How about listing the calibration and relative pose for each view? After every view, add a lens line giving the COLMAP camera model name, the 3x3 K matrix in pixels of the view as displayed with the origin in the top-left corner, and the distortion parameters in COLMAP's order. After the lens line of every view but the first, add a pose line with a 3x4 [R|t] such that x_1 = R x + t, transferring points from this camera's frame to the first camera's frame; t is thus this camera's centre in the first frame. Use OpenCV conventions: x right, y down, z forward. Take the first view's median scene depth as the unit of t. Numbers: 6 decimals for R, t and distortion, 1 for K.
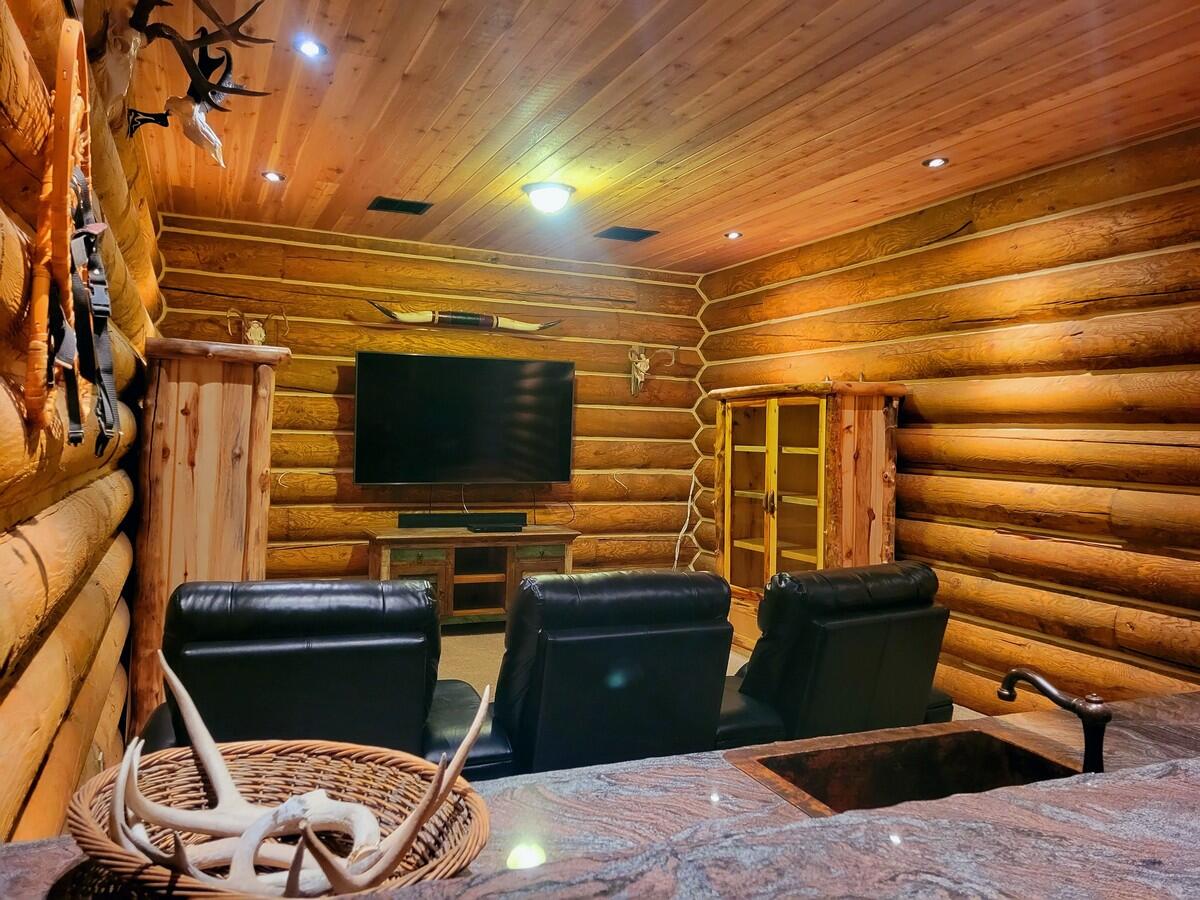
lens RADIAL K [[898.0, 0, 586.8], [0, 898.0, 438.4], [0, 0, 1]] dist [0.062278, -0.038788]
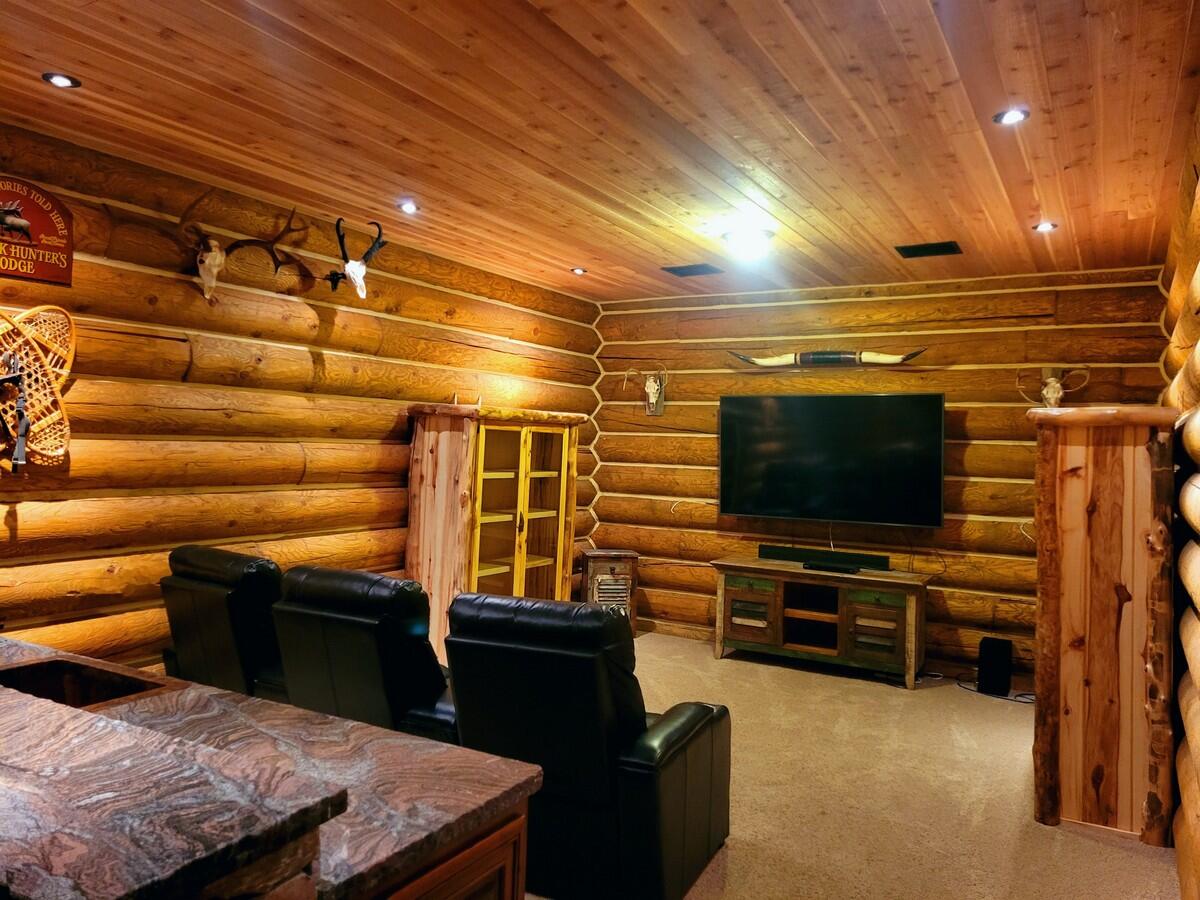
lens RADIAL K [[898.0, 0, 586.8], [0, 898.0, 438.4], [0, 0, 1]] dist [0.062278, -0.038788]
pose [[0.588387, -0.013149, -0.808472, 0.550422], [-0.019740, 0.999336, -0.030620, -0.005942], [0.808338, 0.033976, 0.587737, 0.199827]]
